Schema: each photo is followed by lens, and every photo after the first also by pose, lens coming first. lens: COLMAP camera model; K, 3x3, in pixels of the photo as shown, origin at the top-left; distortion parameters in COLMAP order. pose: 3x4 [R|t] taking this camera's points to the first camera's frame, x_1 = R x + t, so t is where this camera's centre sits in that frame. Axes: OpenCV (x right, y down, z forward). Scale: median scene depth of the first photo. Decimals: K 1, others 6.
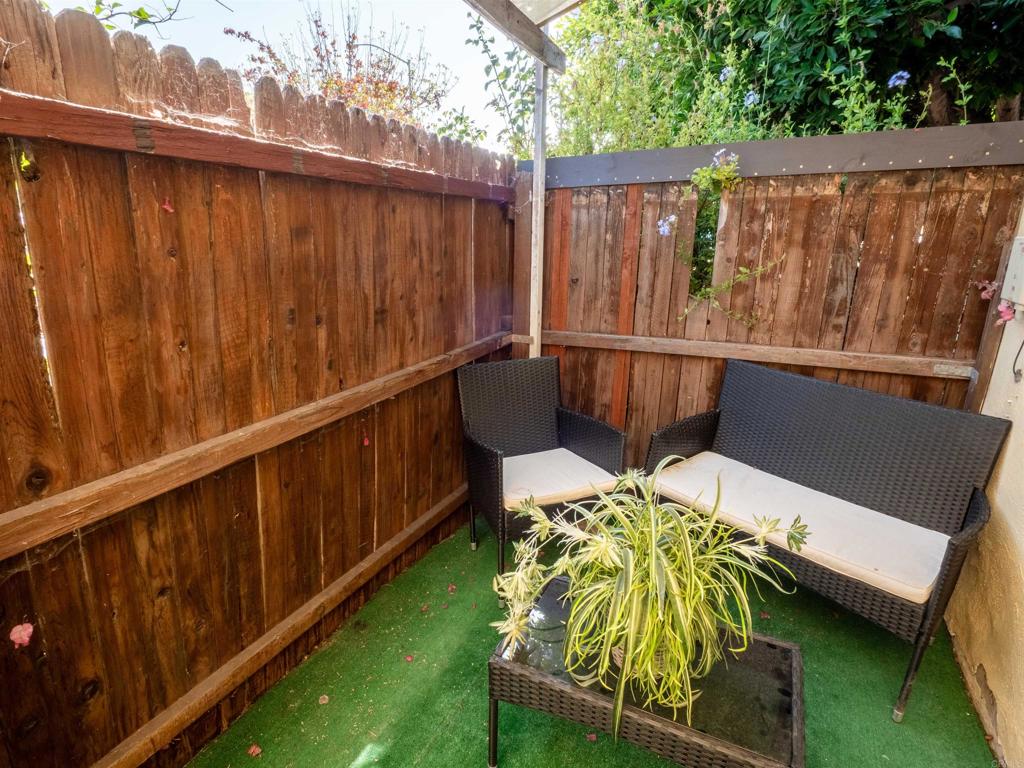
lens RADIAL K [[569.7, 0, 510.6], [0, 569.7, 382.8], [0, 0, 1]] dist [0.001615, 0.000184]
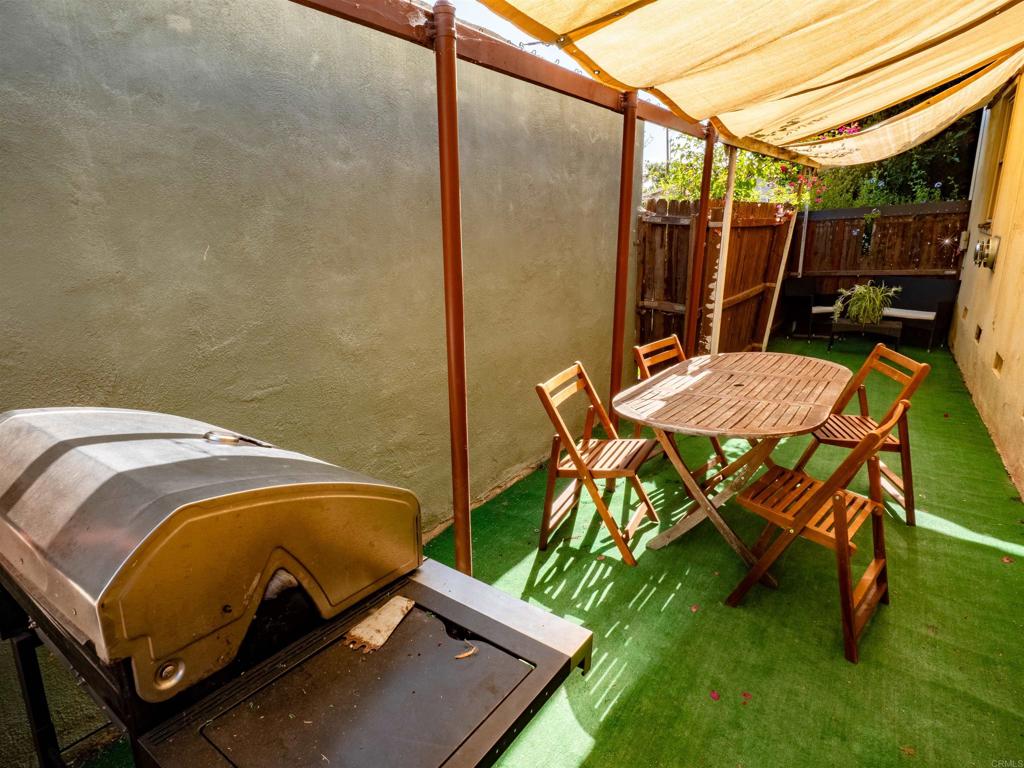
lens RADIAL K [[569.7, 0, 512.7], [0, 569.7, 382.2], [0, 0, 1]] dist [0.001615, 0.000184]
pose [[0.990490, -0.005192, -0.137484, -1.175465], [0.003475, 0.999913, -0.012729, 0.587441], [0.137538, 0.012130, 0.990422, -2.381005]]
